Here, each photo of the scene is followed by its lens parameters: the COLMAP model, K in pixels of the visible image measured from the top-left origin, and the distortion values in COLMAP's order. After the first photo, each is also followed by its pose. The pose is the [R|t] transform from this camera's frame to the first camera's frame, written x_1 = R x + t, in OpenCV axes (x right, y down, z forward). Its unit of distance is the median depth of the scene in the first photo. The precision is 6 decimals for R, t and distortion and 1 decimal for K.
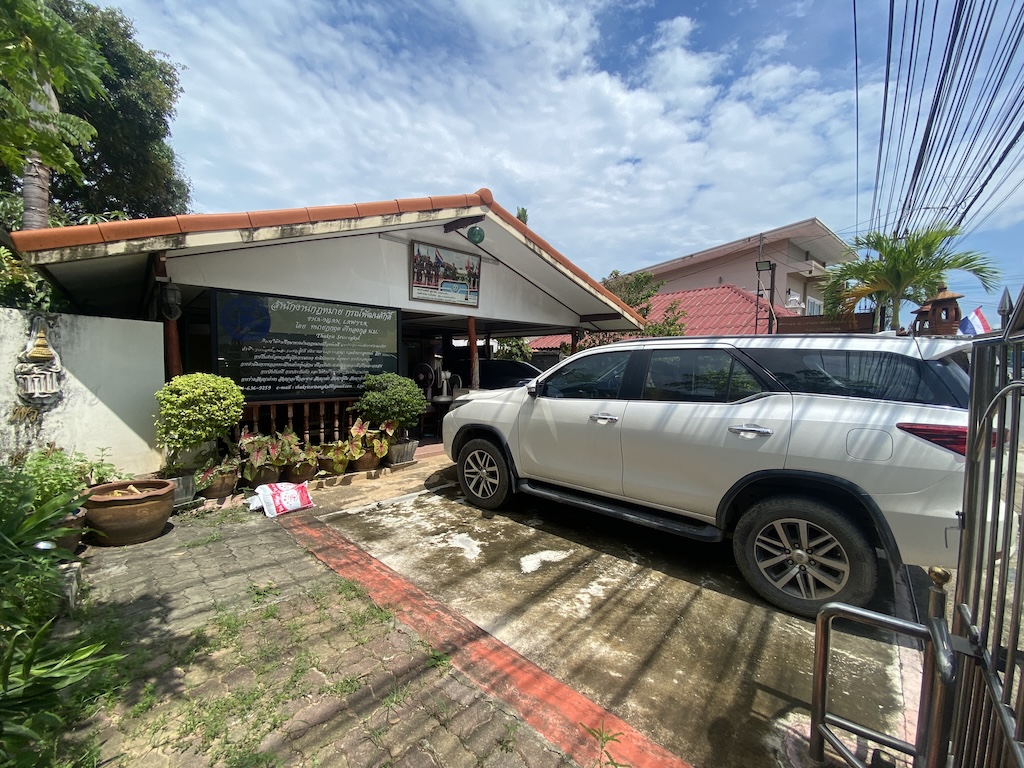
lens RADIAL K [[403.4, 0, 512.0], [0, 403.4, 384.0], [0, 0, 1]] dist [-0.000525, -0.000158]
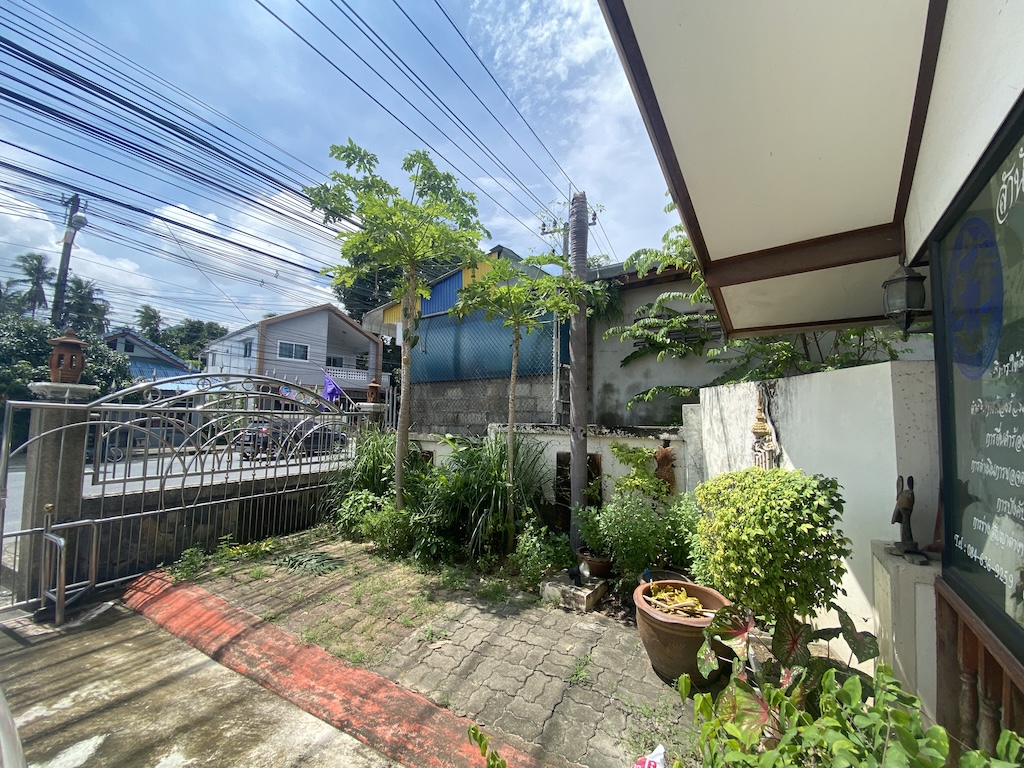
lens RADIAL K [[403.4, 0, 512.0], [0, 403.4, 384.0], [0, 0, 1]] dist [-0.000525, -0.000158]
pose [[-0.969640, -0.030319, -0.242649, -0.528660], [-0.030223, 0.999535, -0.004116, -0.183092], [0.242661, 0.003343, -0.970105, 2.093368]]
